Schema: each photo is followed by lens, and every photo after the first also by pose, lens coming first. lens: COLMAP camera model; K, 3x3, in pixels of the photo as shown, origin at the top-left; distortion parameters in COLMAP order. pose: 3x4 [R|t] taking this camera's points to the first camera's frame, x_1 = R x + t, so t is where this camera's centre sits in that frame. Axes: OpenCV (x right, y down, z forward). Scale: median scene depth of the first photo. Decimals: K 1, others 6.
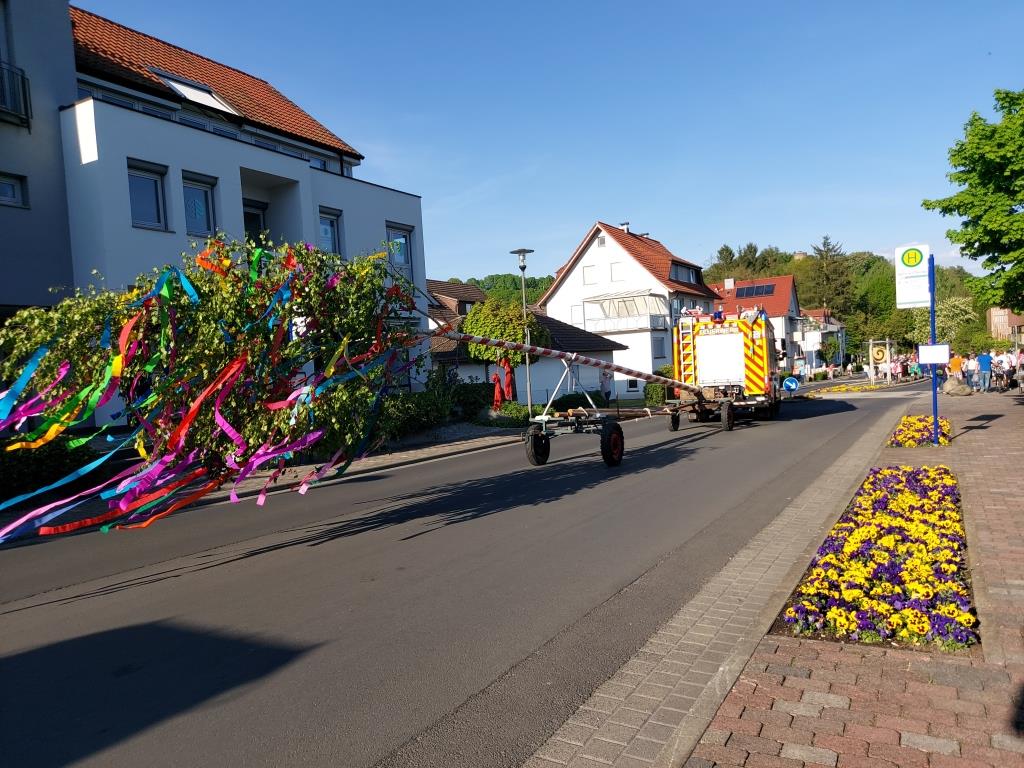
lens RADIAL K [[723.7, 0, 516.1], [0, 723.7, 401.1], [0, 0, 1]] dist [0.027797, -0.002903]
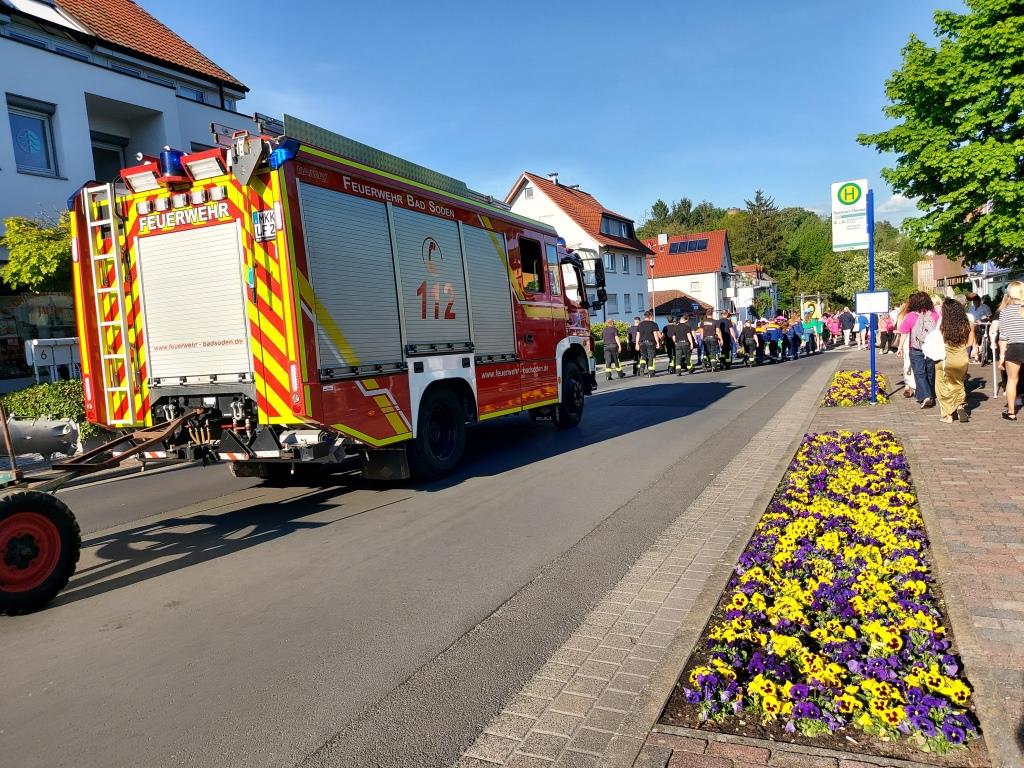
lens RADIAL K [[748.1, 0, 506.2], [0, 748.1, 405.1], [0, 0, 1]] dist [0.028596, -0.007139]
pose [[0.996654, -0.024247, 0.078059, 0.112919], [0.019837, 0.998190, 0.056781, 0.000820], [-0.079295, -0.055043, 0.995330, 0.248508]]
